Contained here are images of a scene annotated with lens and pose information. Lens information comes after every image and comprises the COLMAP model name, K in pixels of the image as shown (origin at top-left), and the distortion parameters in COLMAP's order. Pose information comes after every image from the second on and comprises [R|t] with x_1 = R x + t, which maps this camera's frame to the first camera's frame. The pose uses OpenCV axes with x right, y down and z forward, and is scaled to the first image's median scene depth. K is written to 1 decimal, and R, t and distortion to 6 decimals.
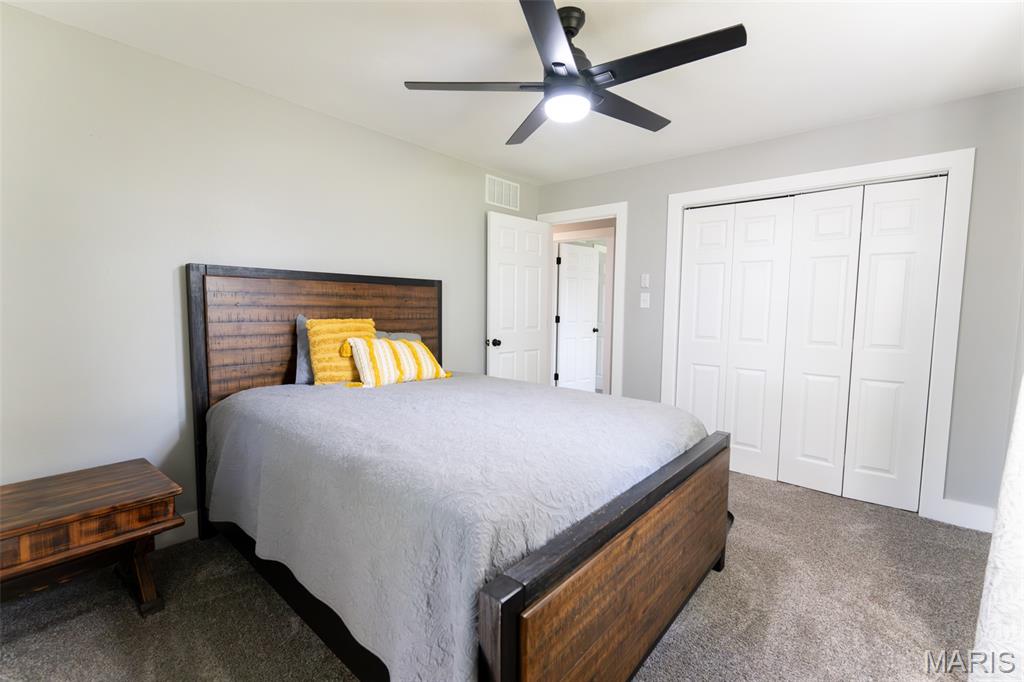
lens RADIAL K [[451.1, 0, 516.0], [0, 451.1, 343.3], [0, 0, 1]] dist [0.001465, -0.000934]
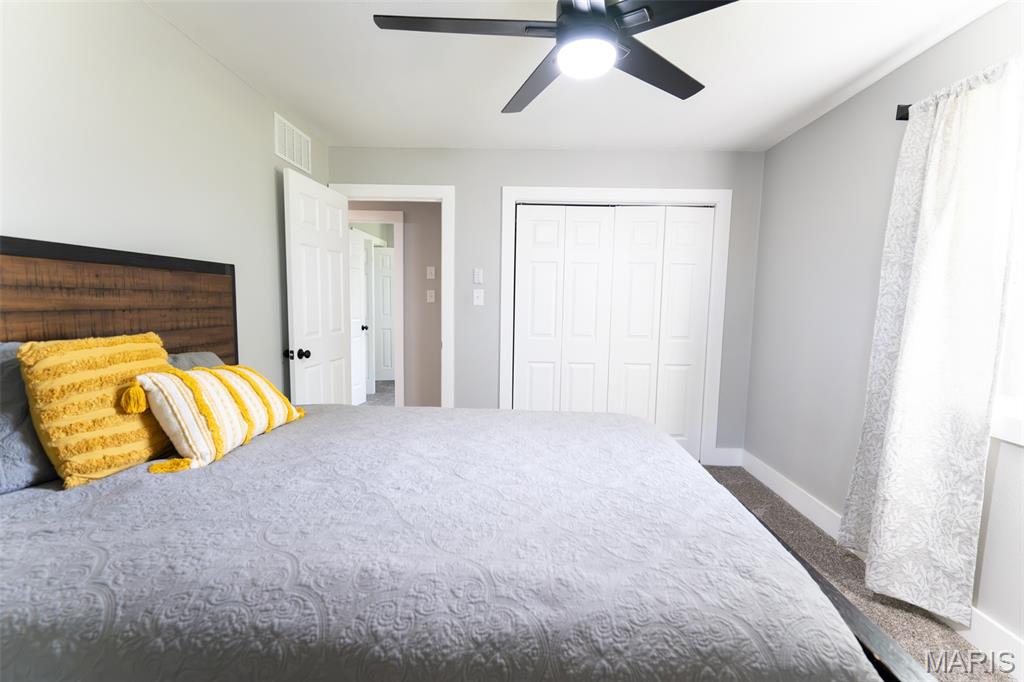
lens RADIAL K [[451.1, 0, 516.0], [0, 451.1, 343.3], [0, 0, 1]] dist [0.001465, -0.000934]
pose [[0.771829, -0.057308, 0.633242, -0.330962], [0.042313, 0.998352, 0.038776, -0.044578], [-0.634420, -0.003134, 0.772982, 0.312292]]
